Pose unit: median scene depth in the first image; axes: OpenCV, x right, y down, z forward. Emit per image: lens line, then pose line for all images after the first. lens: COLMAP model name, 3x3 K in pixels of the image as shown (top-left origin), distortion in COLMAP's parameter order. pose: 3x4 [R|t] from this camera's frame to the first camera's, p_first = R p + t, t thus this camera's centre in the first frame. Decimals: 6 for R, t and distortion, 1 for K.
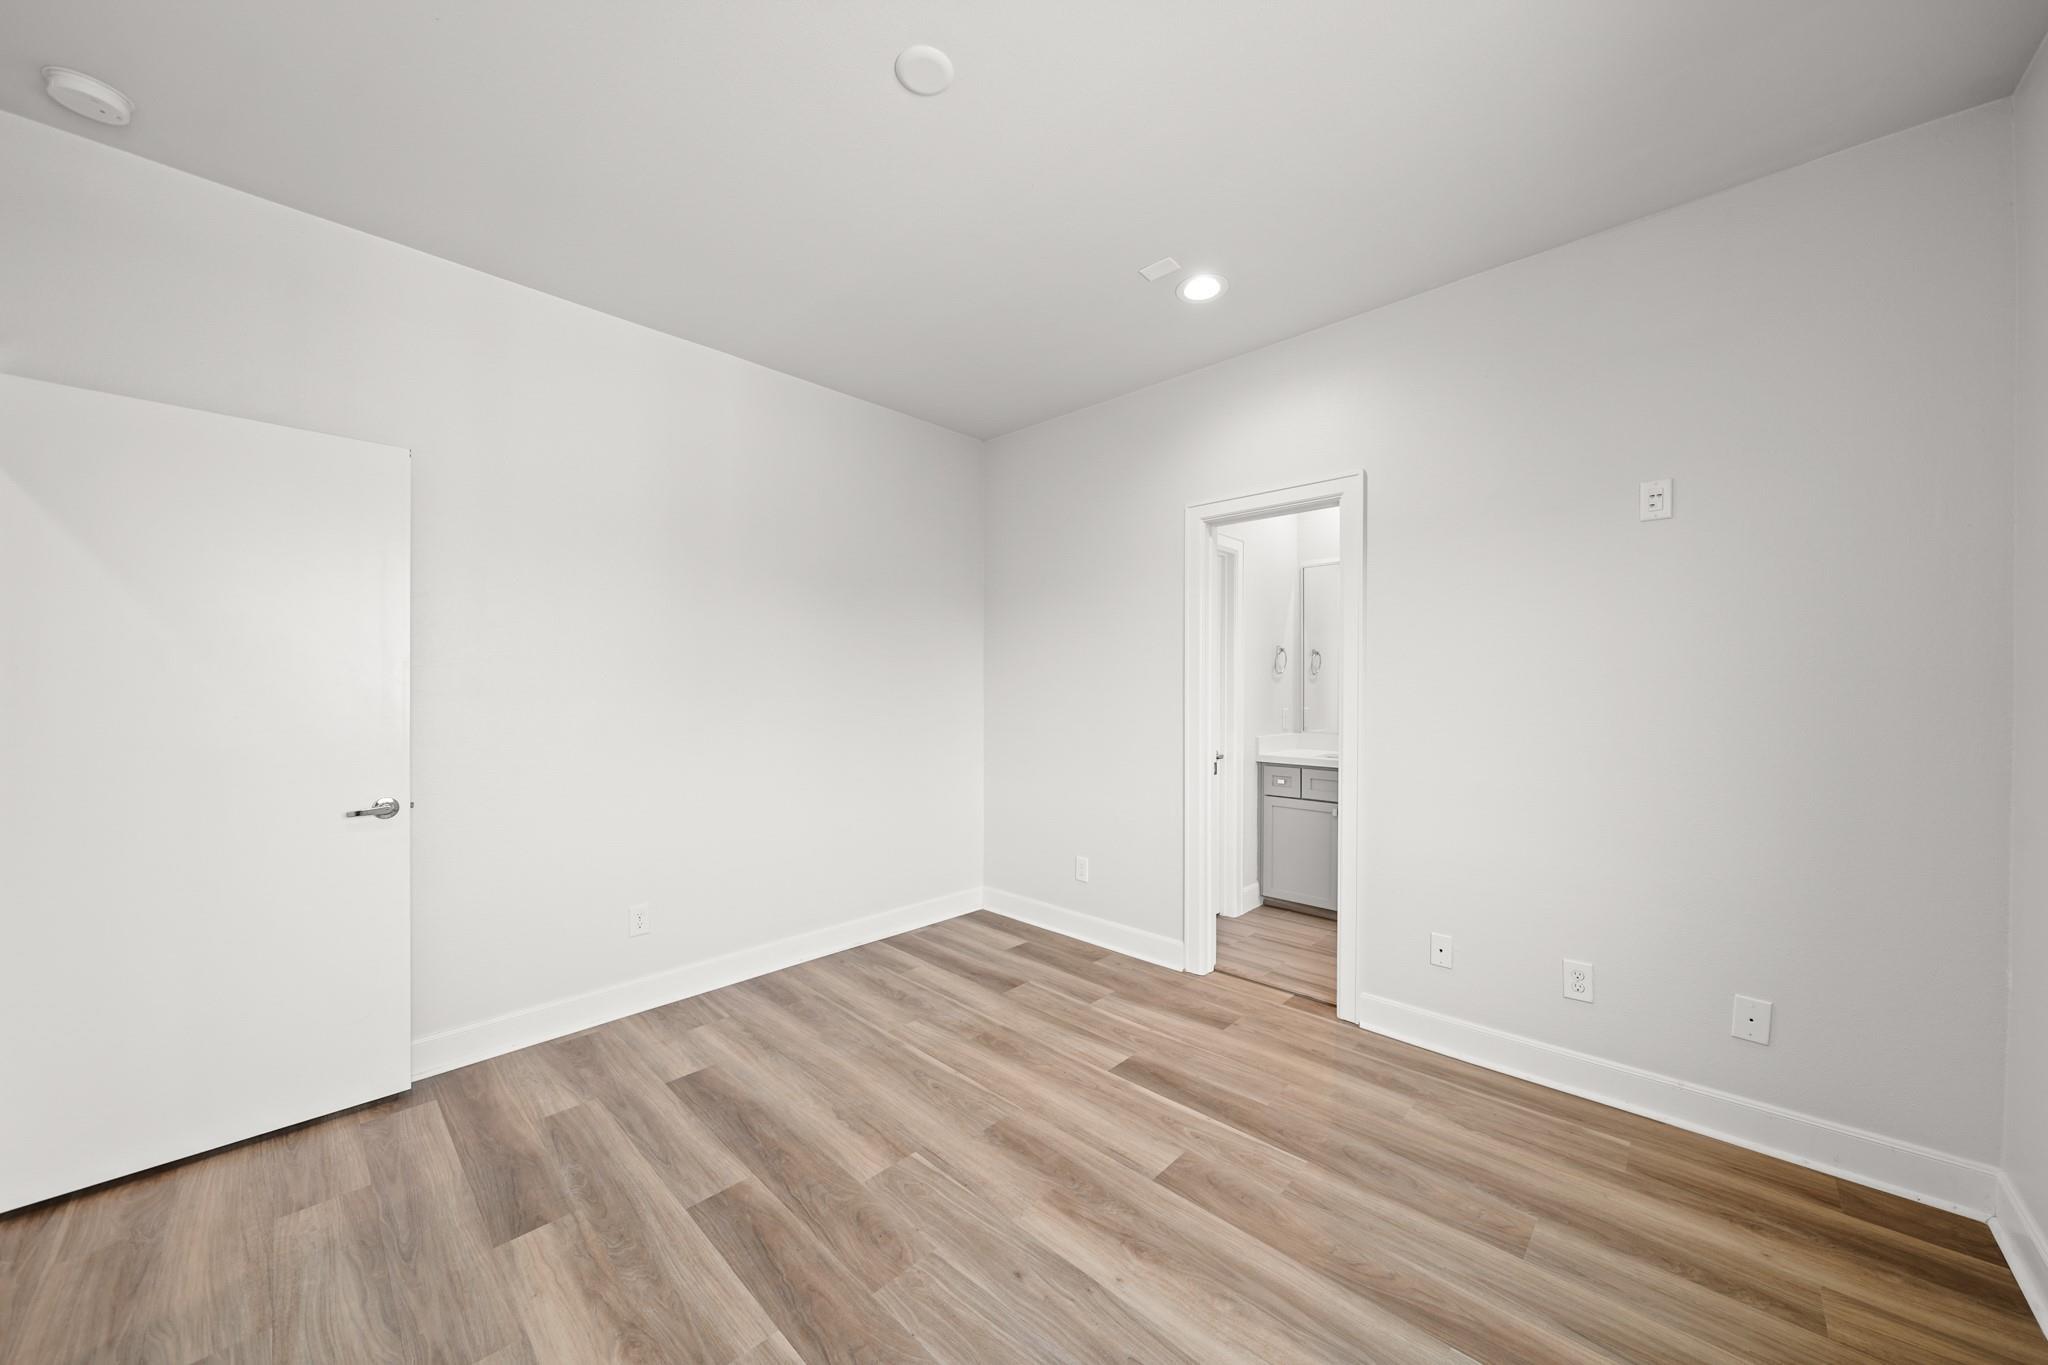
lens RADIAL K [[717.0, 0, 1027.2], [0, 717.0, 688.9], [0, 0, 1]] dist [-0.006557, -0.000216]
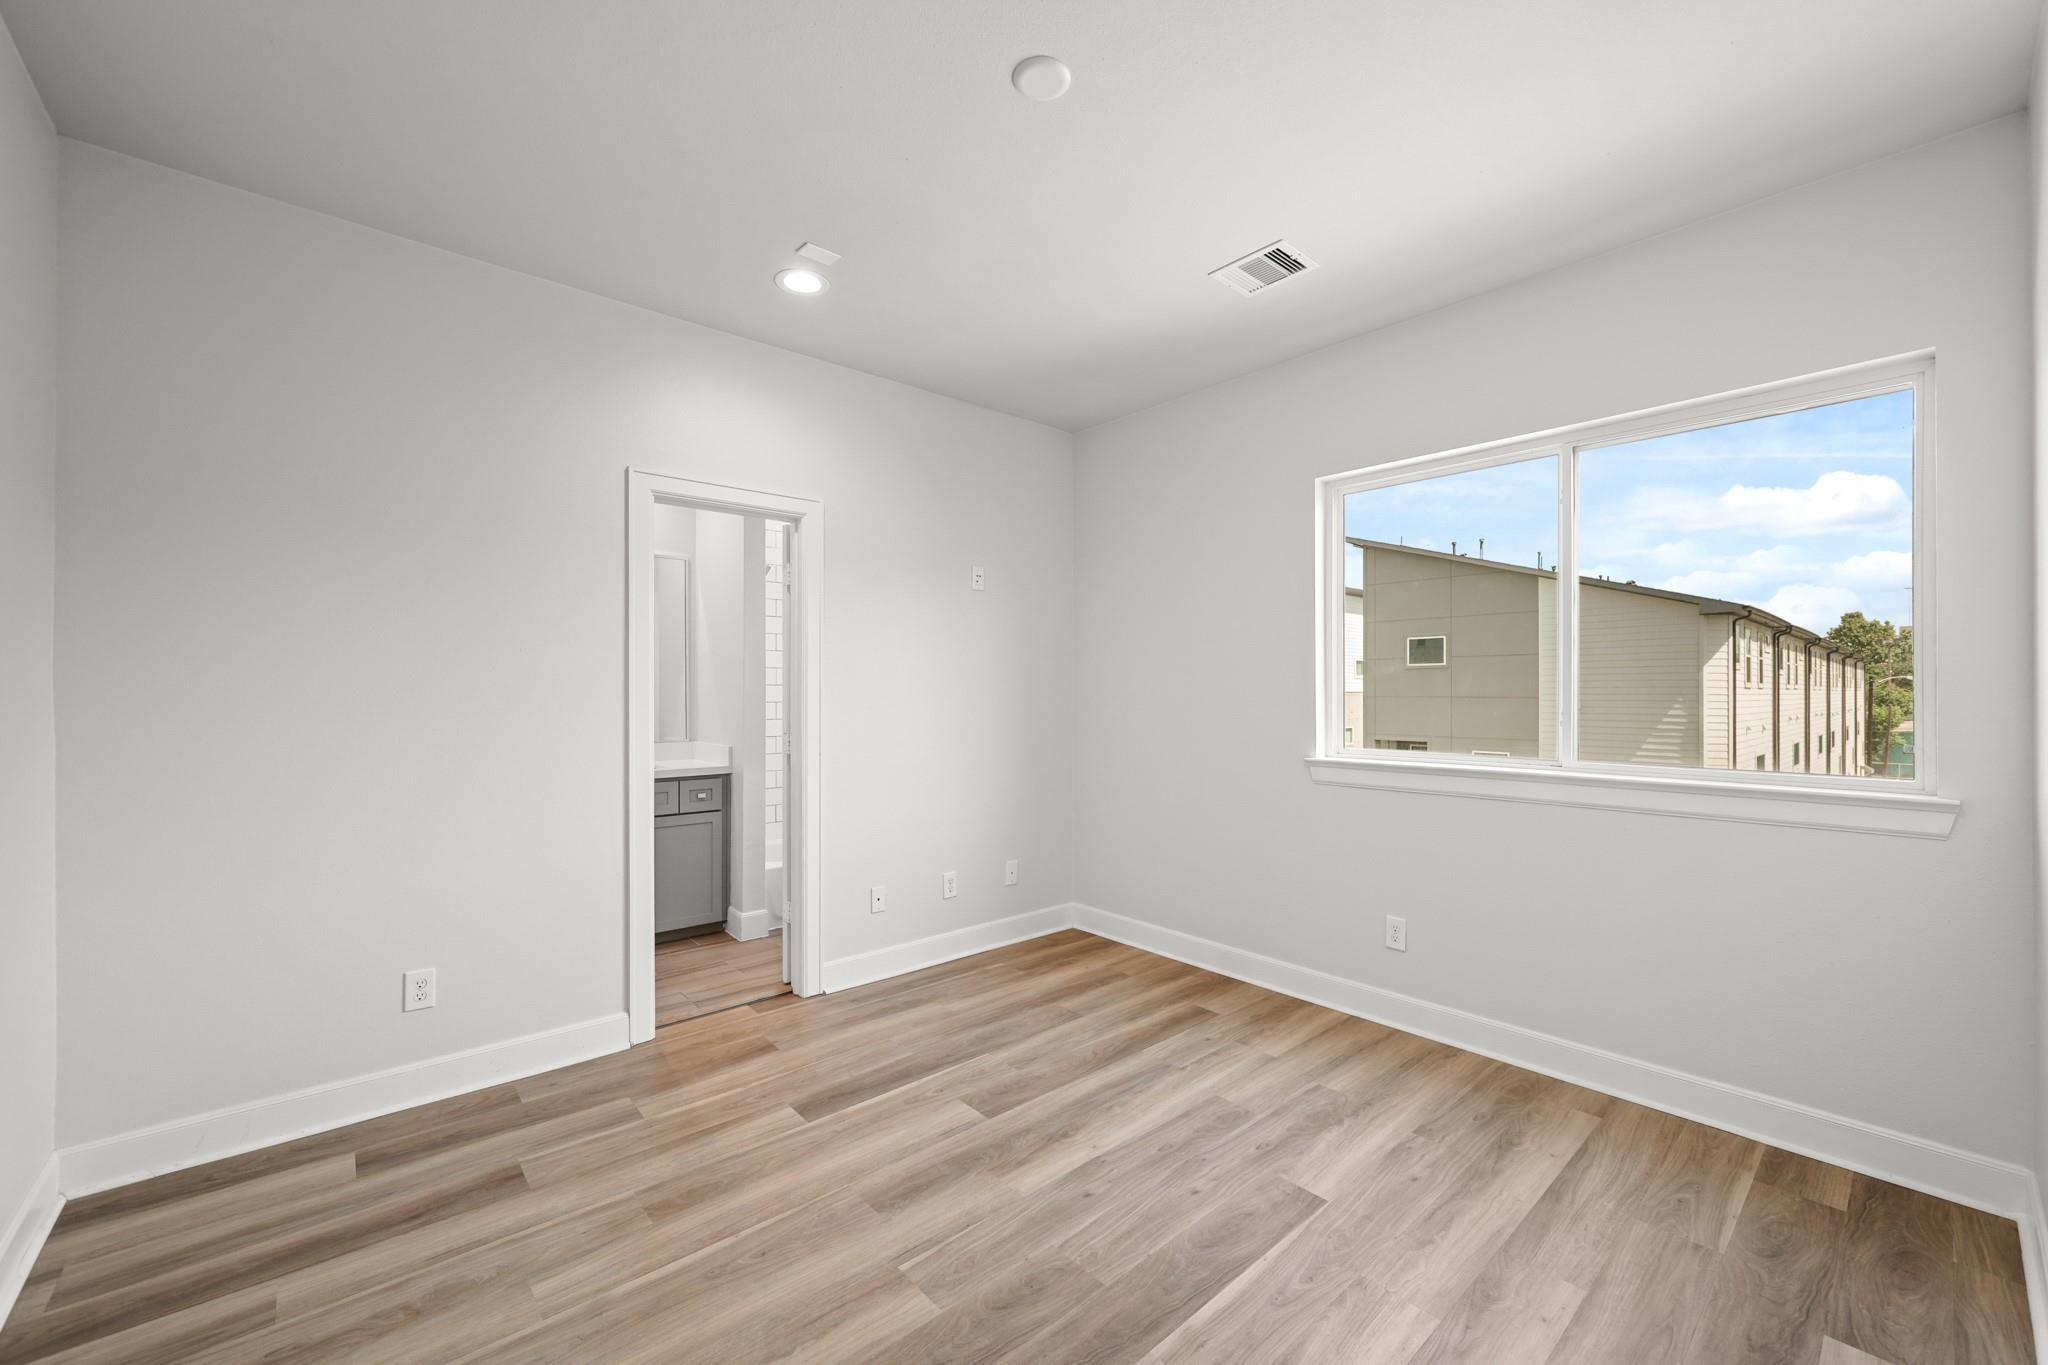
lens RADIAL K [[809.5, 0, 1033.0], [0, 809.5, 696.5], [0, 0, 1]] dist [-0.006849, -0.000054]
pose [[0.085499, -0.010769, 0.996280, -0.929081], [0.005693, 0.999931, 0.010320, -0.010267], [-0.996322, 0.004790, 0.085554, 0.675331]]
